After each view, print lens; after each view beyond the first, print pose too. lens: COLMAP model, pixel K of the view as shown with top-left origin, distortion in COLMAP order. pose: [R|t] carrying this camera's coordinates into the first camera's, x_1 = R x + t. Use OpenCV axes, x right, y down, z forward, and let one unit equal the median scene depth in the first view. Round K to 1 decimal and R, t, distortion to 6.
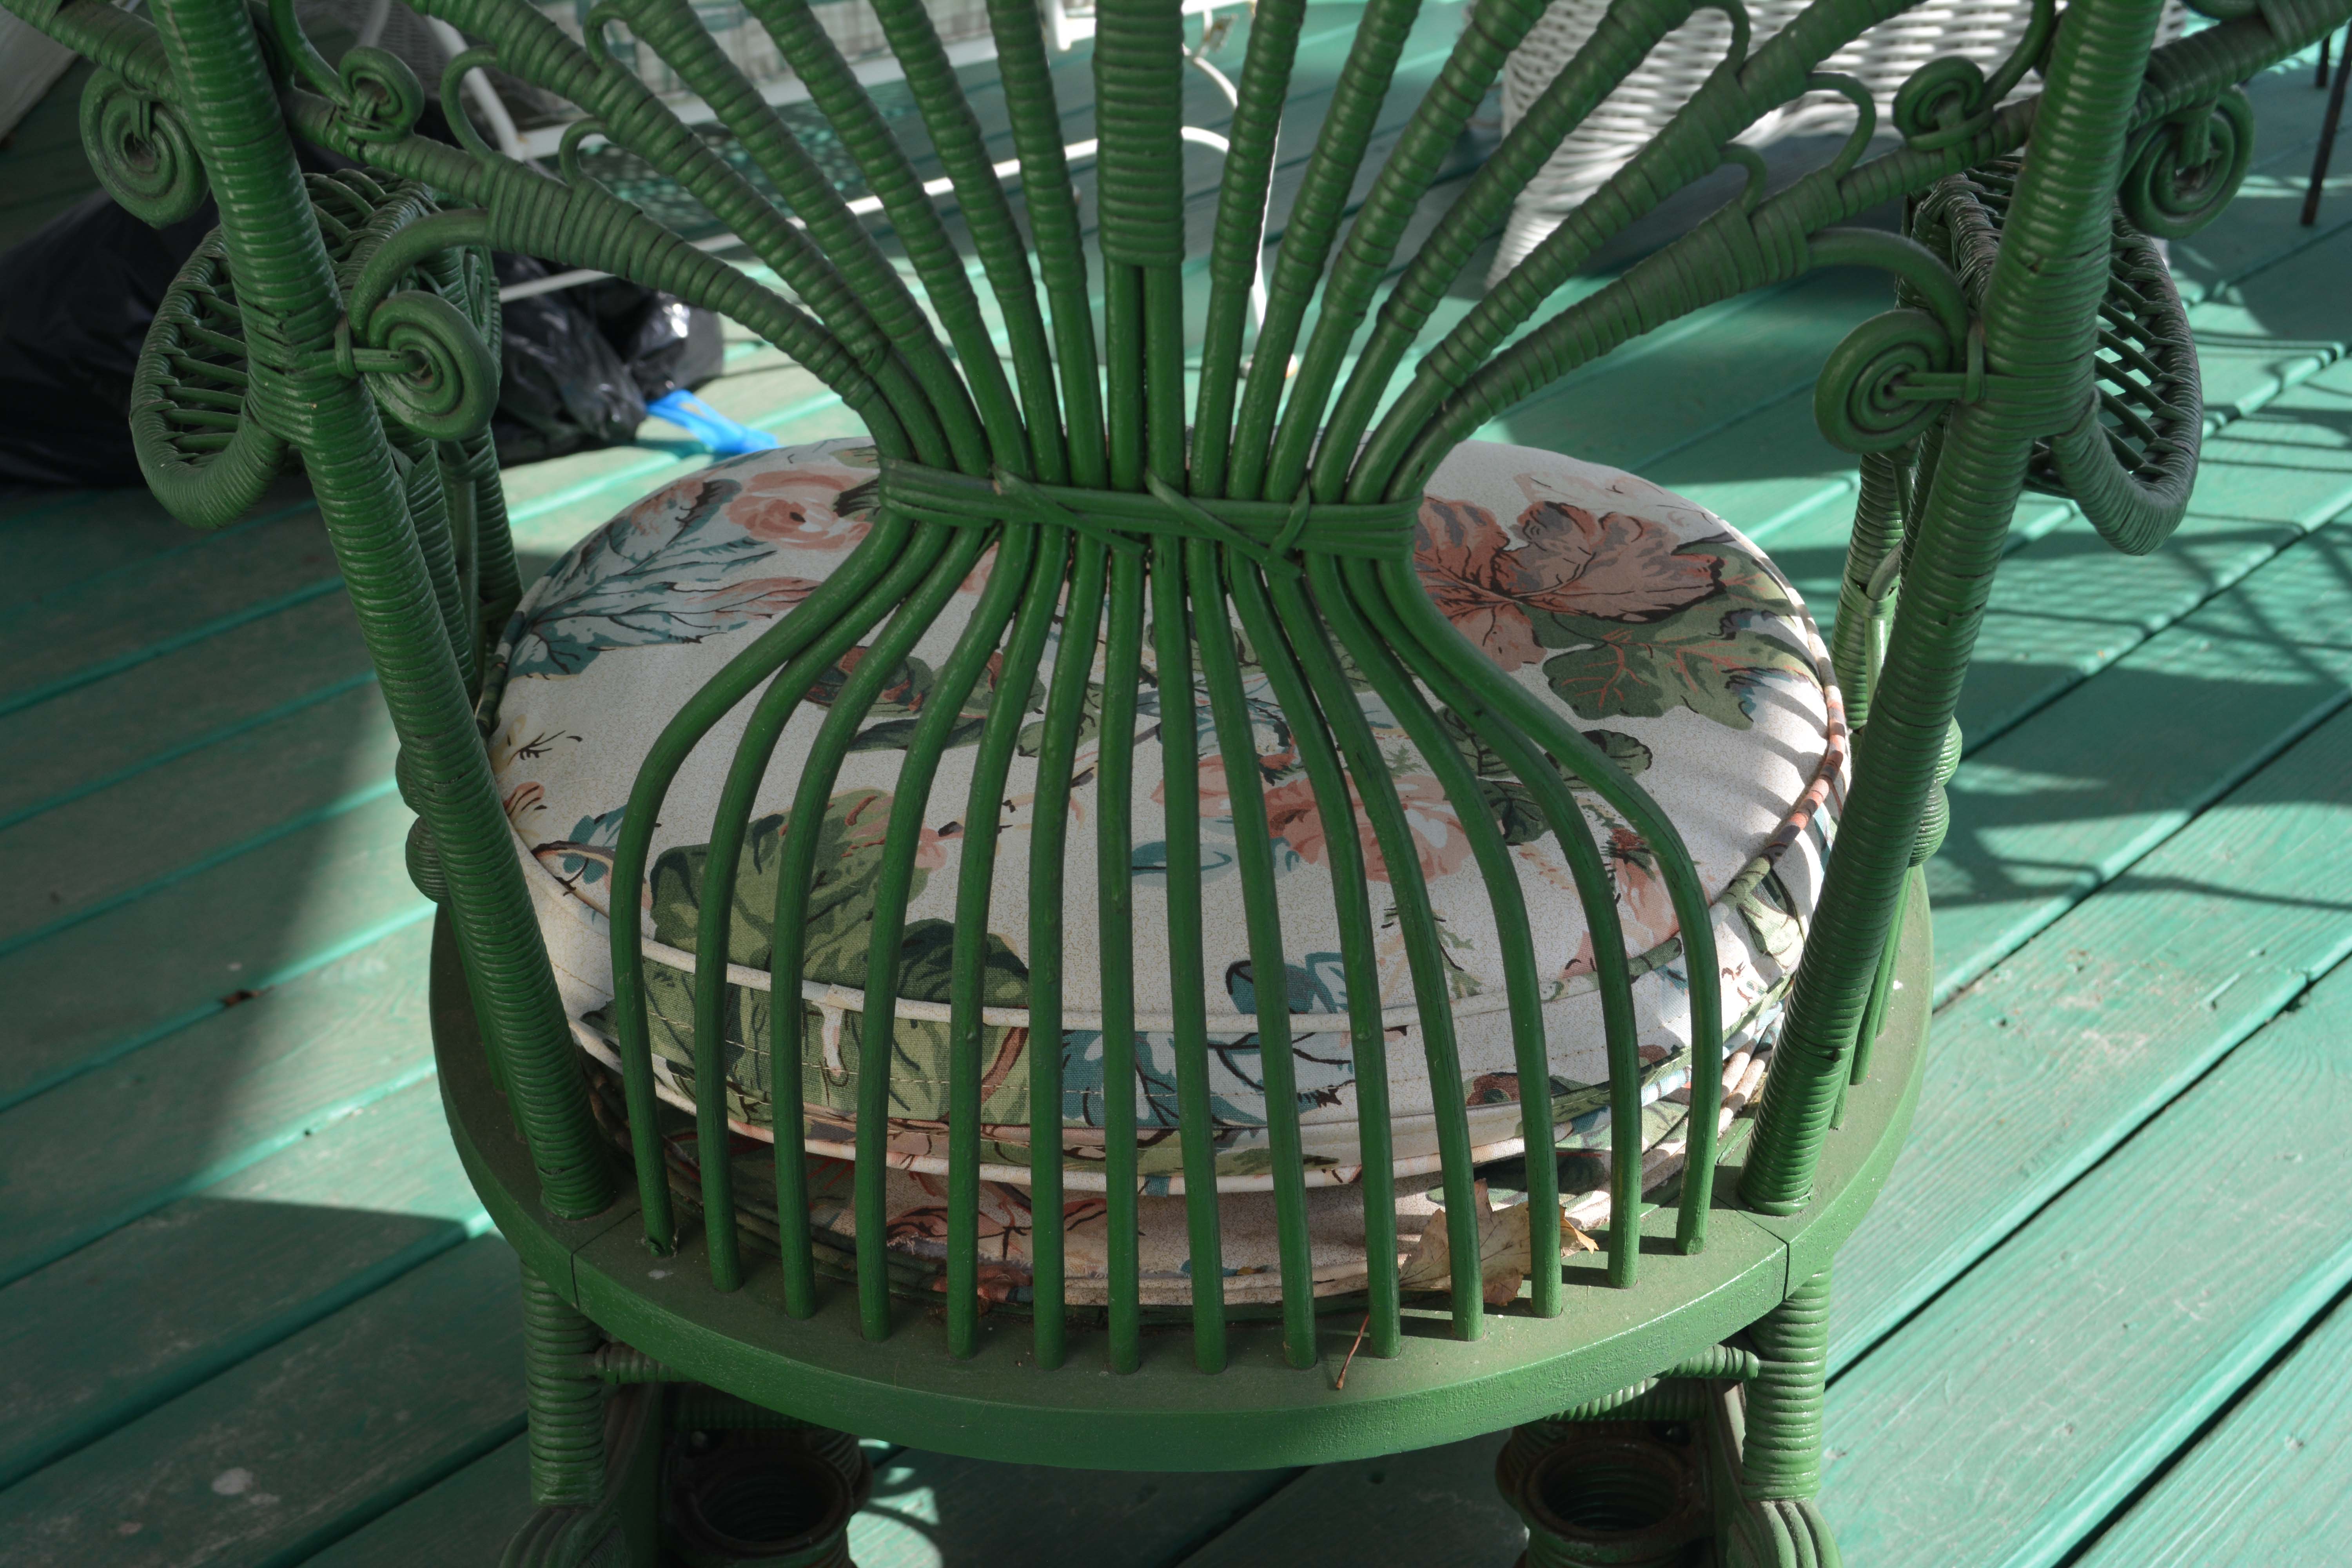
lens RADIAL K [[3427.7, 0, 1146.4], [0, 3427.7, 827.4], [0, 0, 1]] dist [-0.015506, 0.000000]
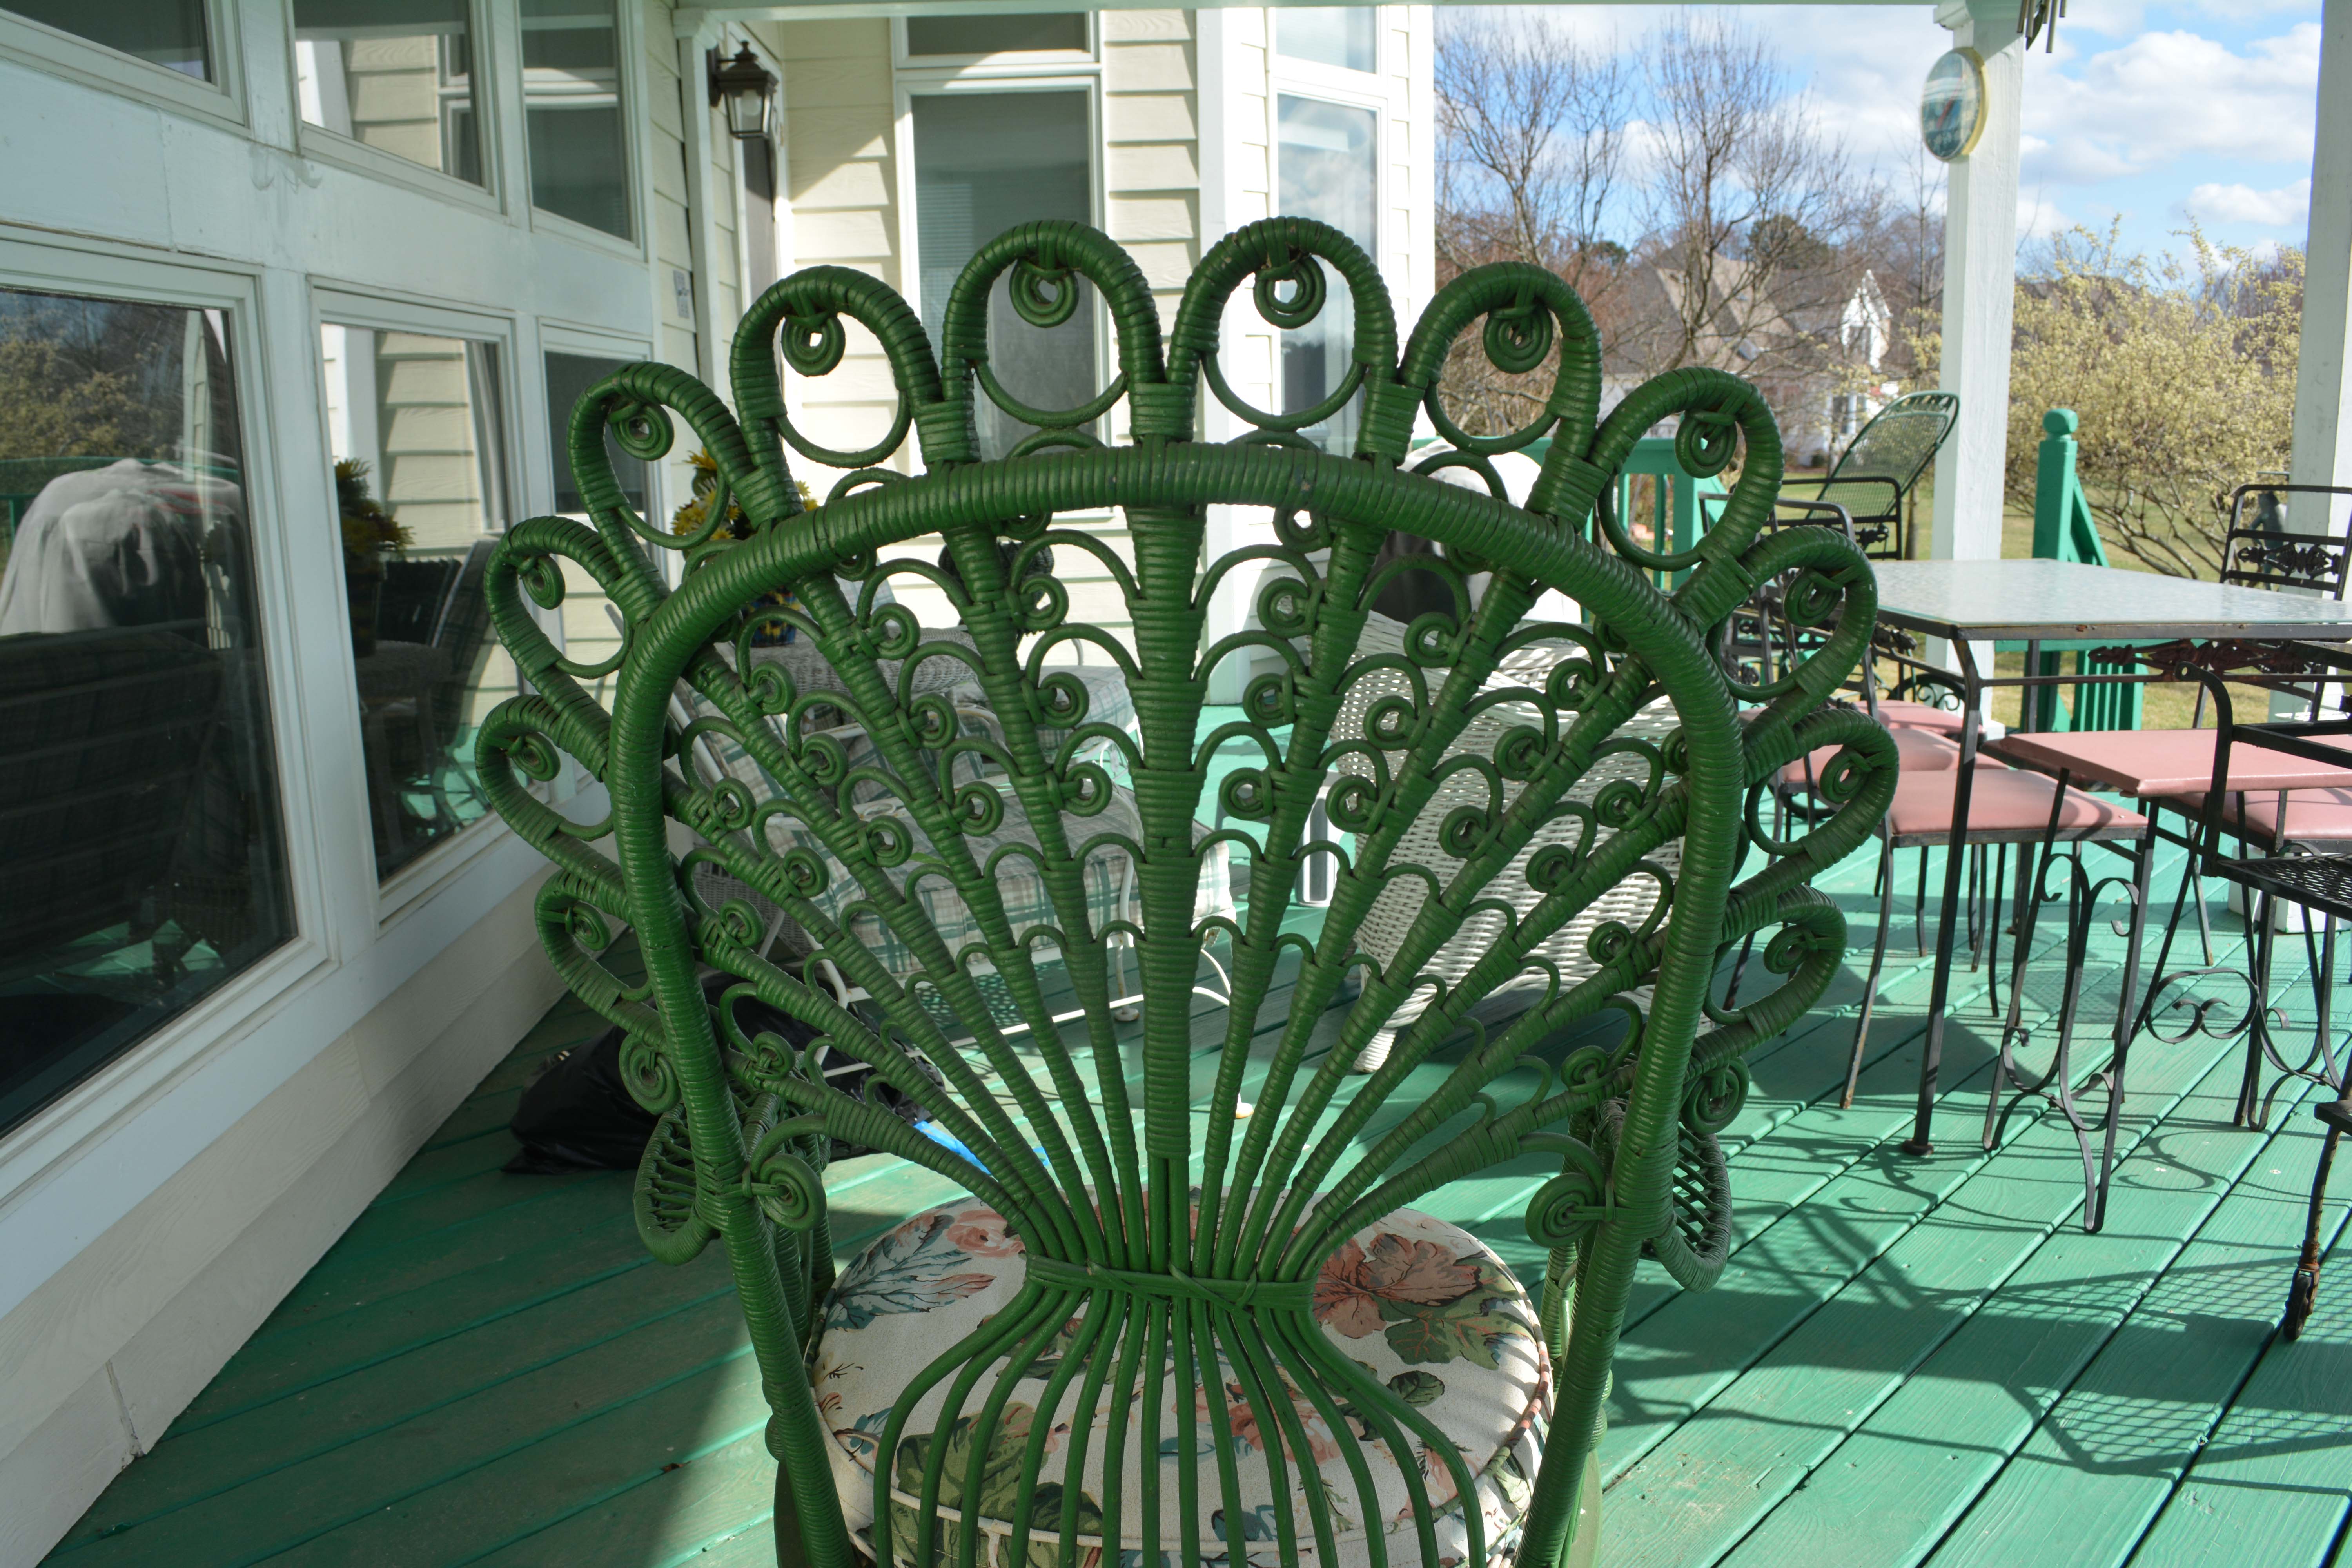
lens RADIAL K [[1826.9, 0, 1153.2], [0, 1826.9, 831.7], [0, 0, 1]] dist [-0.089570, 0.019375]
pose [[0.999874, 0.008800, -0.013203, 0.001730], [-0.011922, 0.965750, -0.259201, -0.054409], [0.010470, 0.259326, 0.965733, -0.013899]]
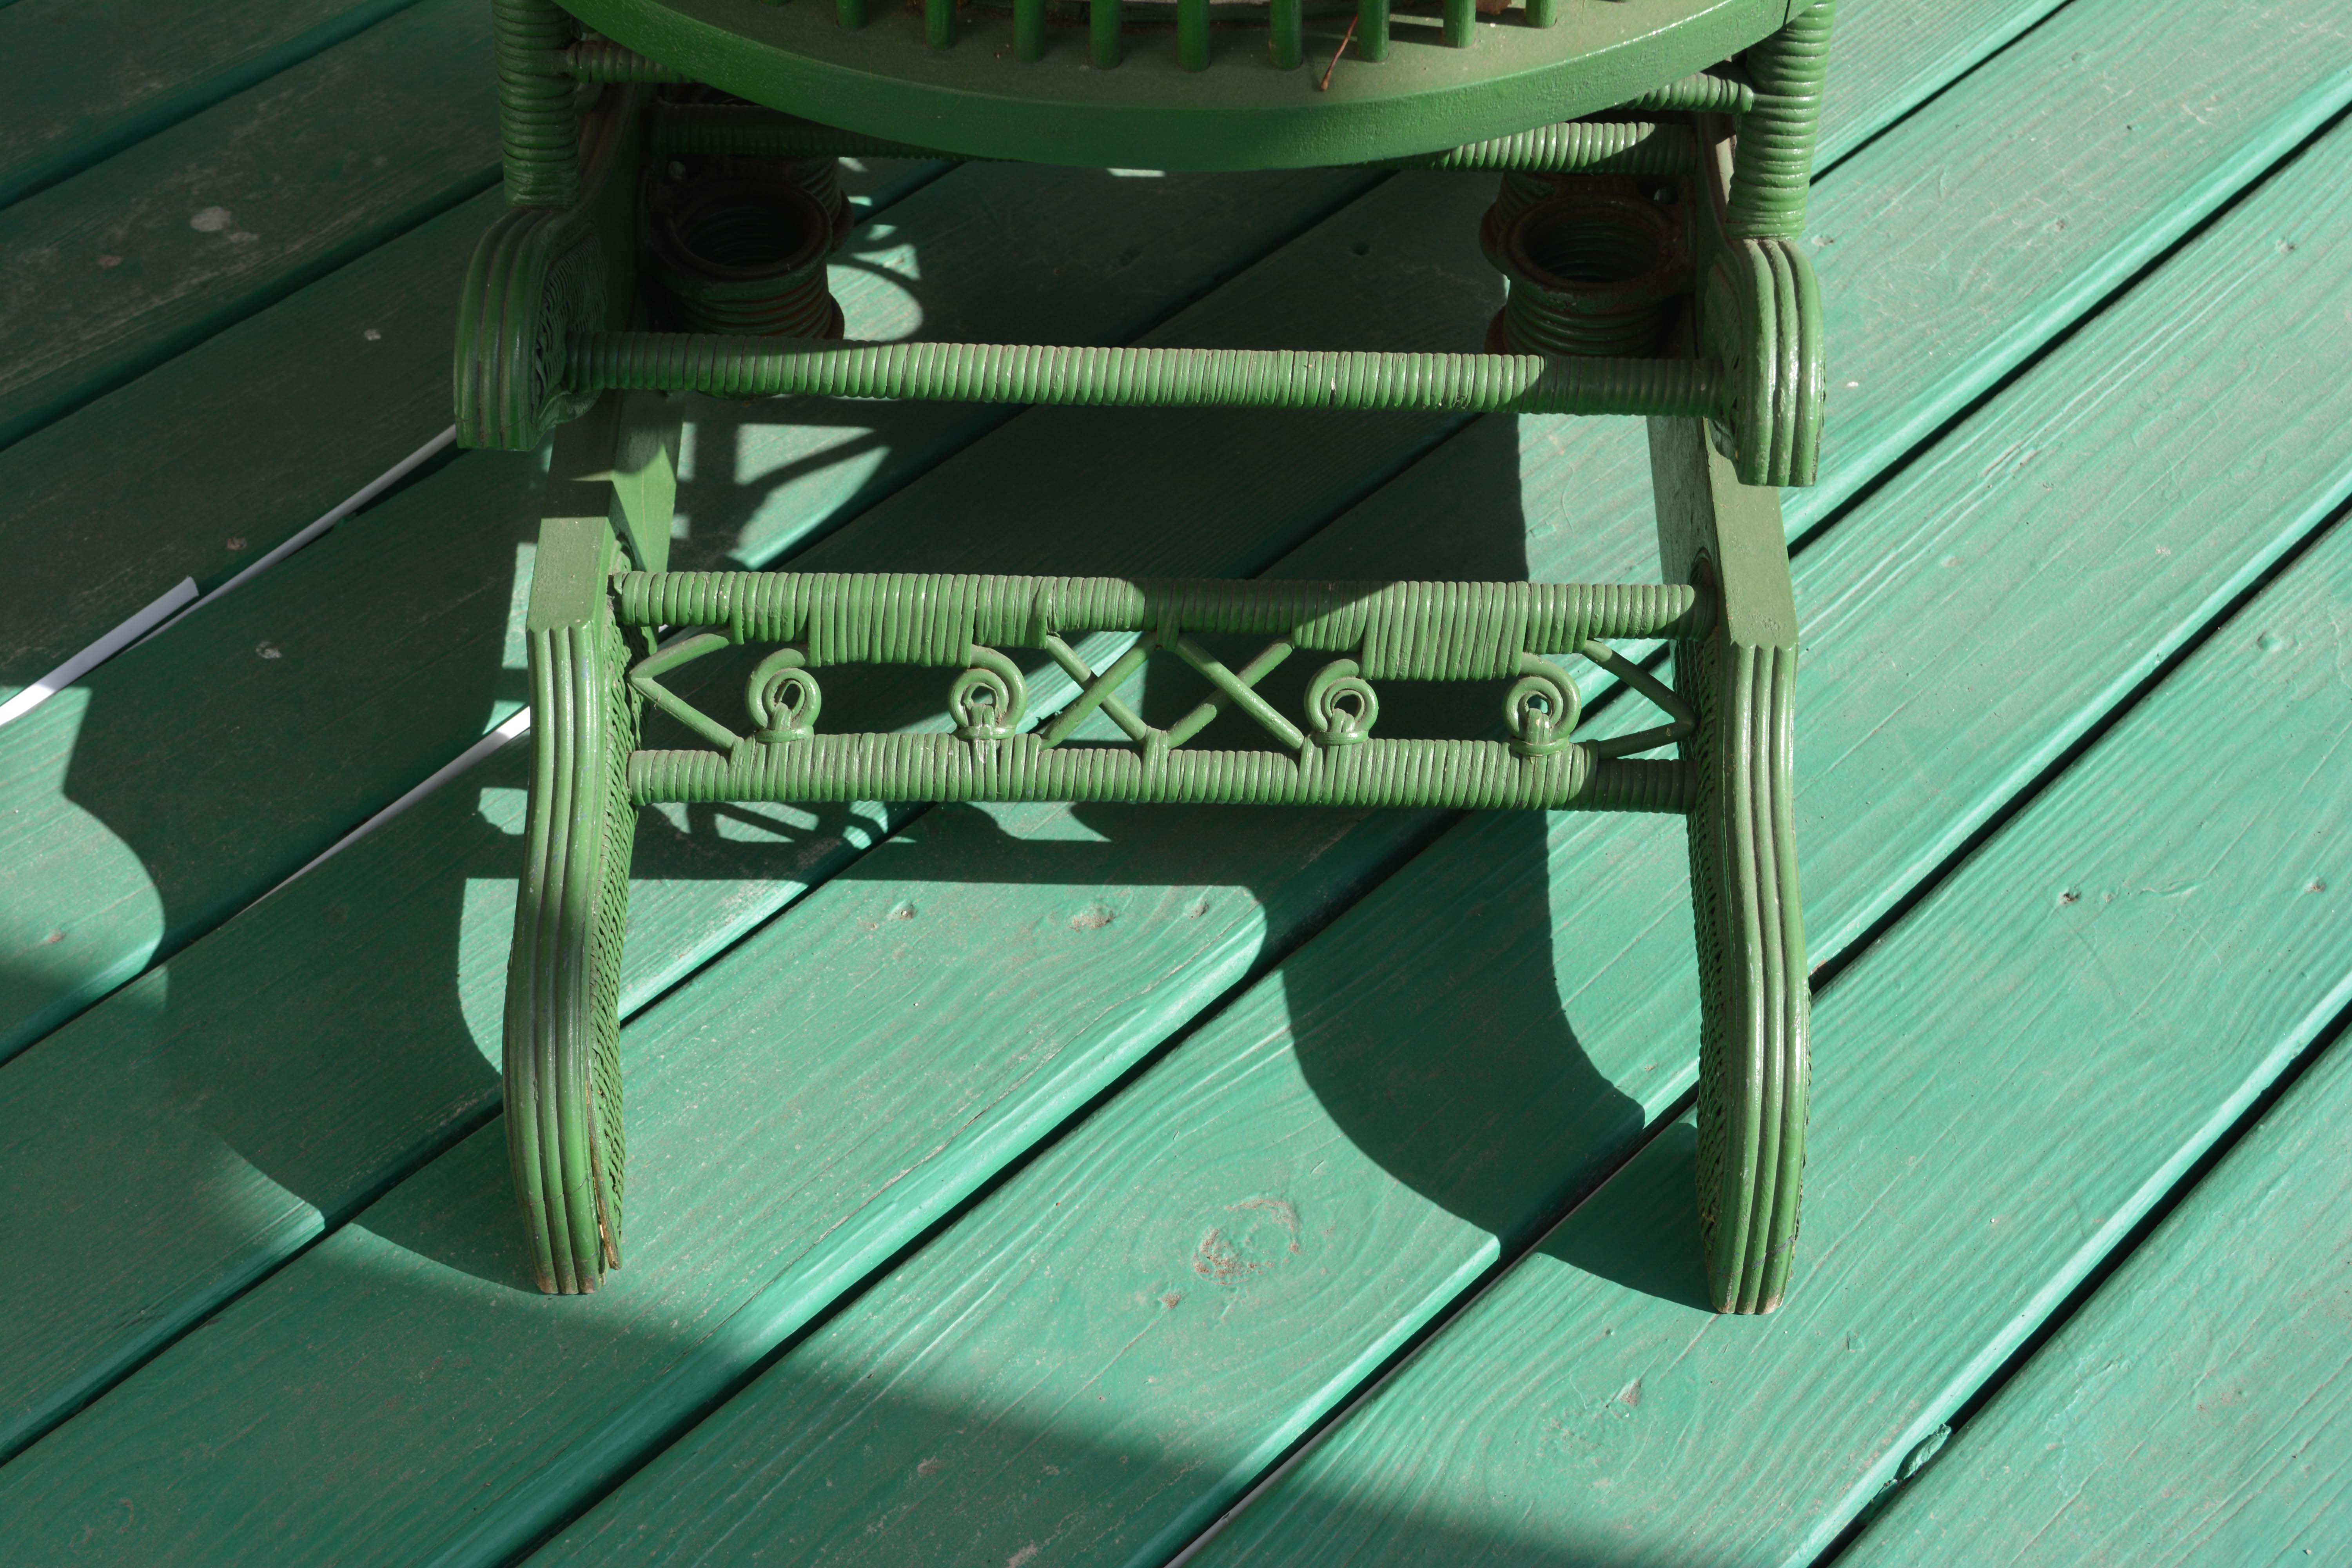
lens RADIAL K [[3427.7, 0, 1144.9], [0, 3427.7, 819.2], [0, 0, 1]] dist [-0.015506, 0.000000]
pose [[0.999506, 0.030964, 0.005464, 0.005623], [-0.031124, 0.949645, 0.311779, 0.051864], [0.004466, -0.311794, 0.950139, 0.002882]]
